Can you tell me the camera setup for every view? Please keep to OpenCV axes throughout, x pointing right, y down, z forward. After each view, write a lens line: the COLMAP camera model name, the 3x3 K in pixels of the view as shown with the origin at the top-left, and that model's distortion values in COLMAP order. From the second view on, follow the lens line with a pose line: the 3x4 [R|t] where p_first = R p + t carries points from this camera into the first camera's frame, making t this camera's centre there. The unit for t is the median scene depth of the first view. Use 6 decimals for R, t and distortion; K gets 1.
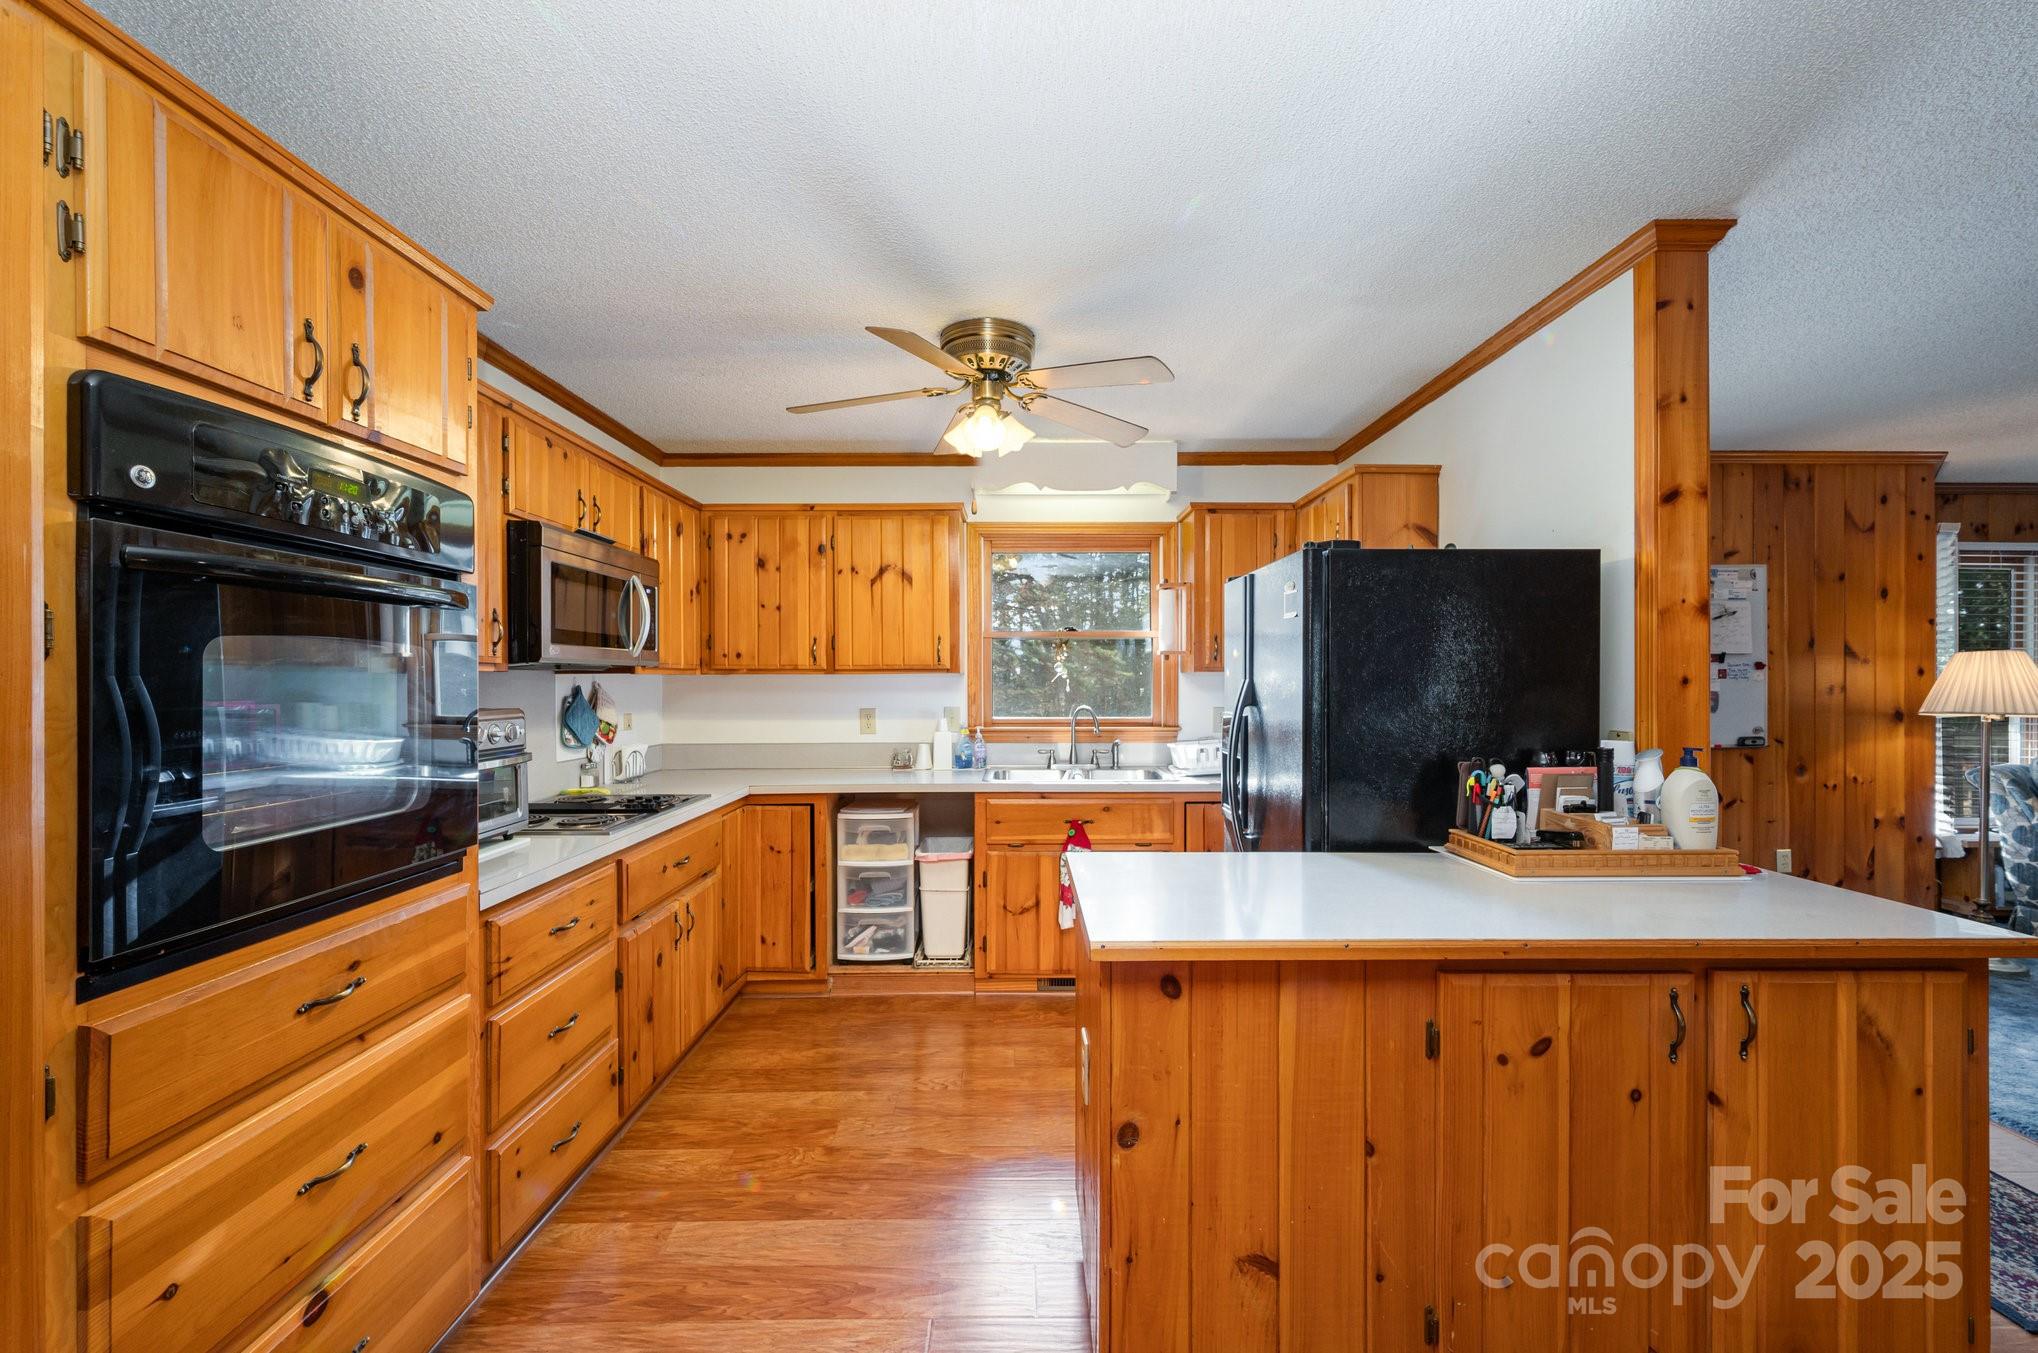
lens RADIAL K [[819.8, 0, 1023.3], [0, 819.8, 680.3], [0, 0, 1]] dist [-0.000233, 0.000263]
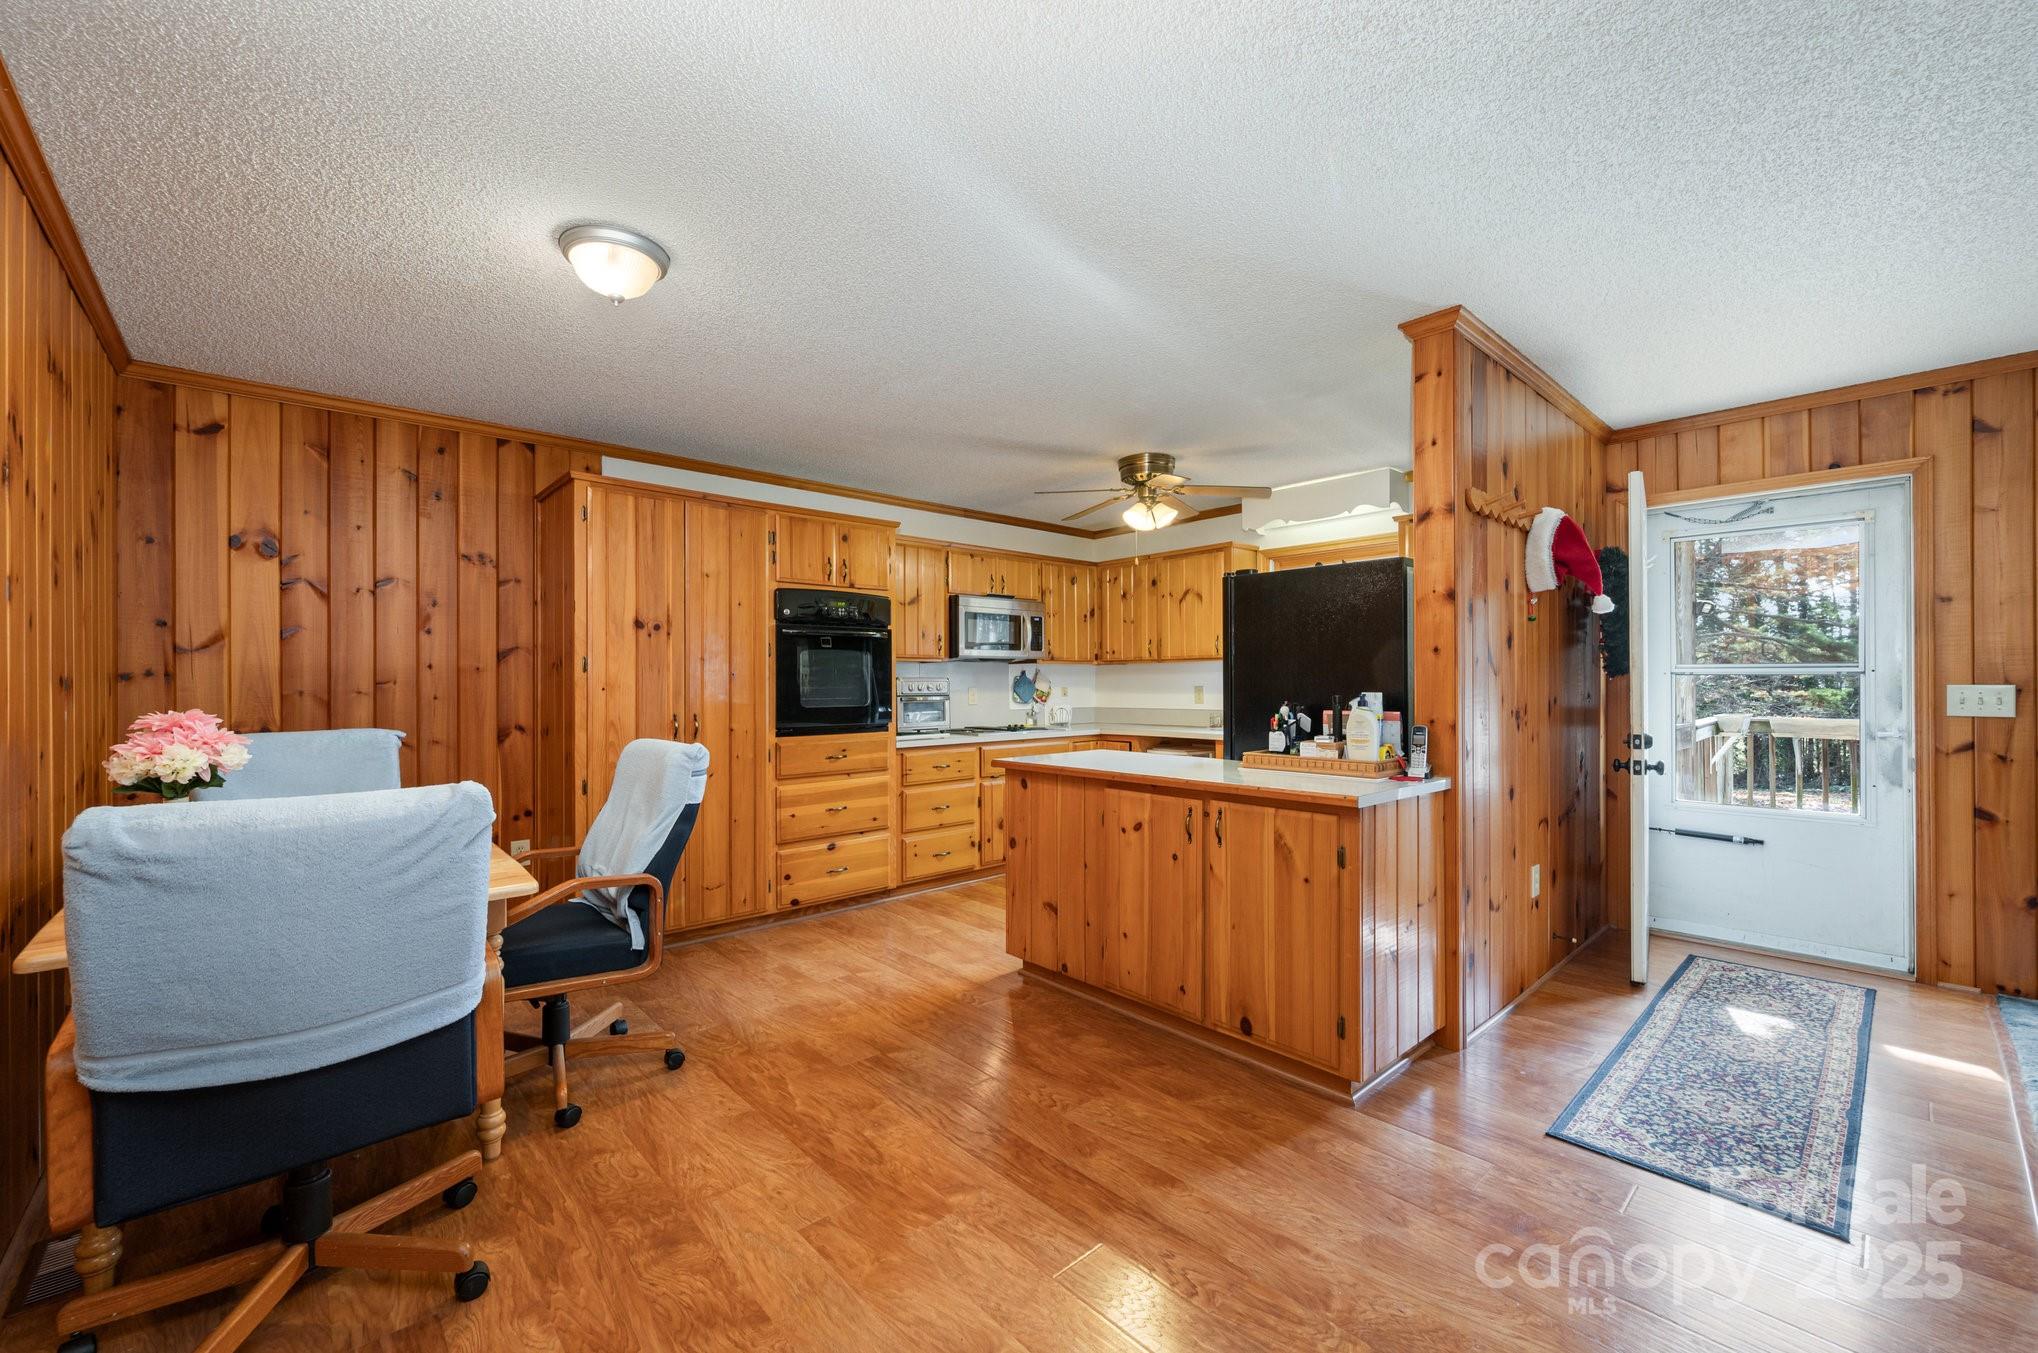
lens RADIAL K [[819.8, 0, 1023.3], [0, 819.8, 680.3], [0, 0, 1]] dist [-0.000233, 0.000263]
pose [[0.668049, -0.003876, -0.744107, 0.750275], [0.002521, 0.999992, -0.002945, 0.029765], [0.744113, 0.000092, 0.668054, -0.231210]]
